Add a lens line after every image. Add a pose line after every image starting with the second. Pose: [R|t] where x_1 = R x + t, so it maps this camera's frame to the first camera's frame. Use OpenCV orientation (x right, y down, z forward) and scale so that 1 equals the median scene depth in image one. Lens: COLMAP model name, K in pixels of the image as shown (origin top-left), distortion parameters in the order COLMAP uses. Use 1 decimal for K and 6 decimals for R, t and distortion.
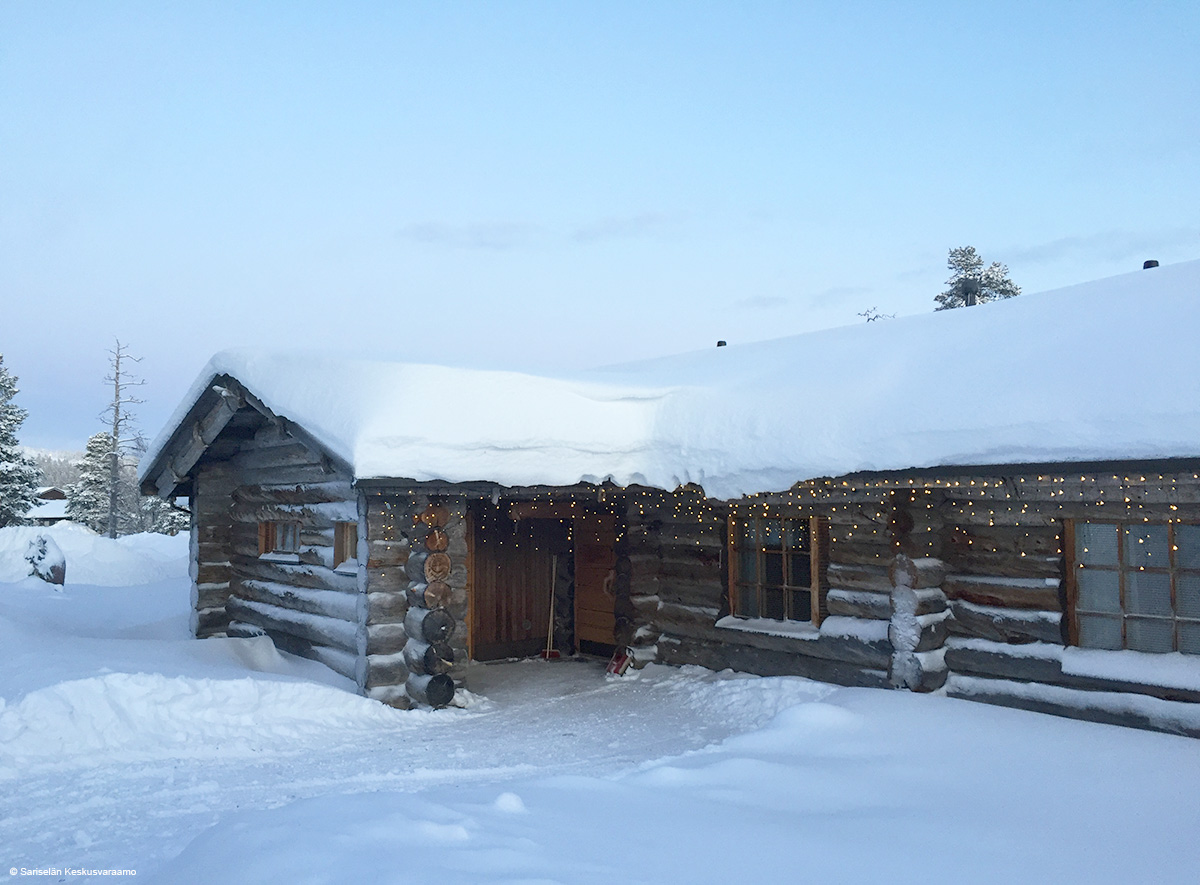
lens RADIAL K [[1020.5, 0, 599.9], [0, 1020.5, 442.4], [0, 0, 1]] dist [0.055234, -0.006712]
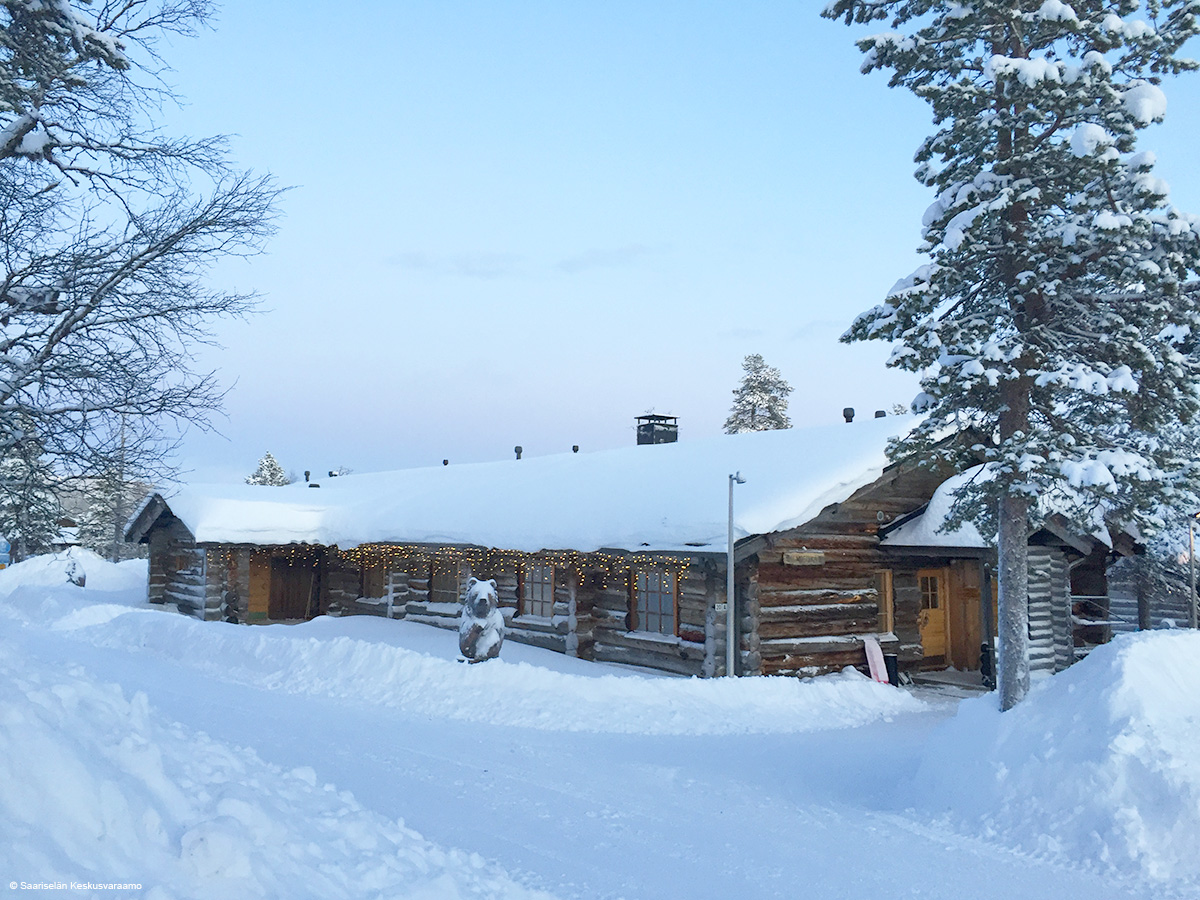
lens RADIAL K [[1020.5, 0, 600.0], [0, 1020.5, 449.9], [0, 0, 1]] dist [0.055234, -0.006712]
pose [[0.999873, 0.014426, -0.006761, 0.690660], [-0.014580, 0.999622, -0.023296, -0.131319], [0.006422, 0.023392, 0.999706, -1.422509]]
